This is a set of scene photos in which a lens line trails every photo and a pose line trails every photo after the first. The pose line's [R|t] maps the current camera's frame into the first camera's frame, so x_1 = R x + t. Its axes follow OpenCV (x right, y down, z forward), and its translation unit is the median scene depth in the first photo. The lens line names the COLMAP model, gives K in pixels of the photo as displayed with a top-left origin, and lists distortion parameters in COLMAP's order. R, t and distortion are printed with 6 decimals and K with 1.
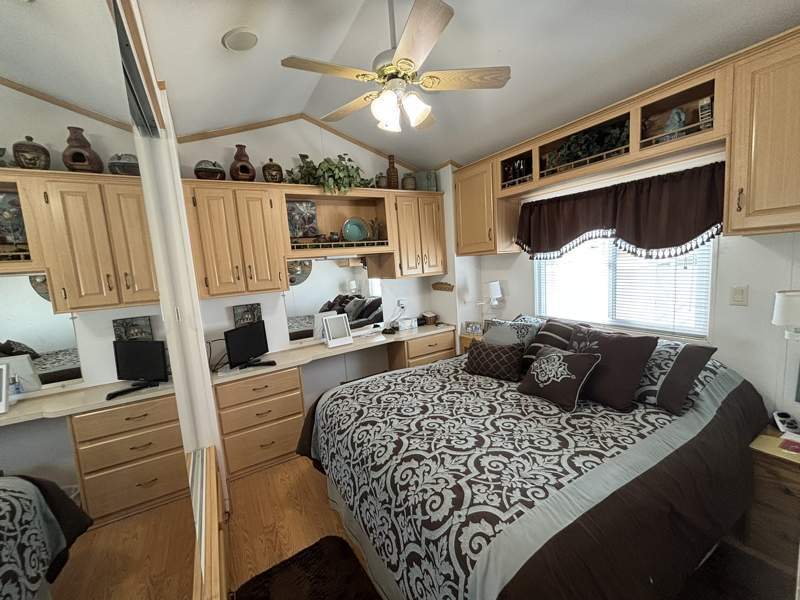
lens RADIAL K [[323.3, 0, 398.8], [0, 323.3, 300.1], [0, 0, 1]] dist [0.003635, -0.000159]
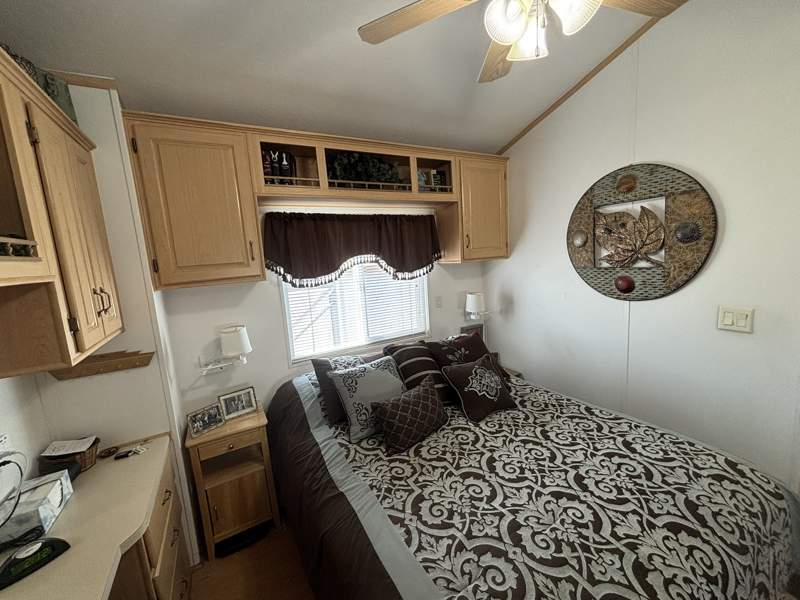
lens RADIAL K [[323.3, 0, 398.8], [0, 323.3, 300.1], [0, 0, 1]] dist [0.003635, -0.000159]
pose [[0.023458, -0.068180, 0.997397, -0.494337], [0.187910, 0.980190, 0.062584, -0.143913], [-0.981906, 0.185953, 0.035805, 1.065742]]
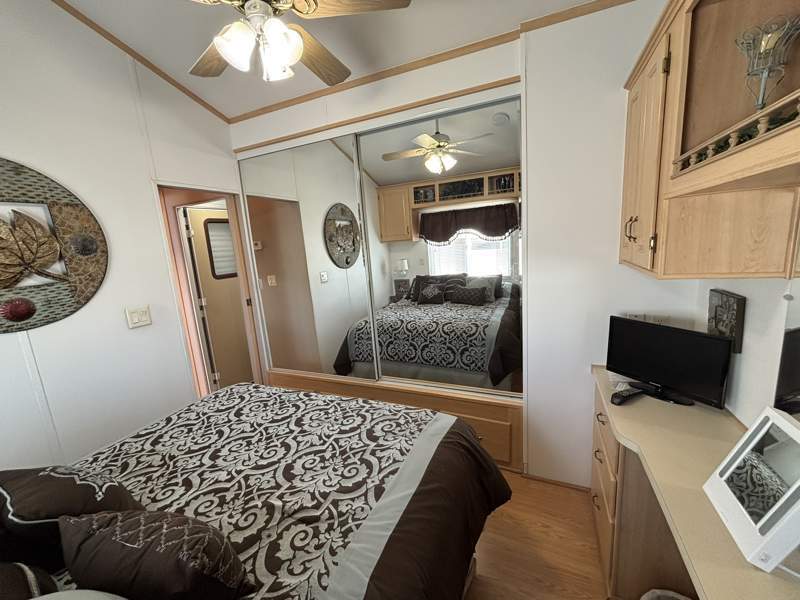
lens RADIAL K [[321.9, 0, 397.0], [0, 321.9, 300.3], [0, 0, 1]] dist [-0.001409, -0.000639]
pose [[-0.814131, 0.228903, -0.533661, 0.220110], [0.058178, 0.946555, 0.317251, -0.208006], [0.577760, 0.227237, -0.783937, 1.522381]]
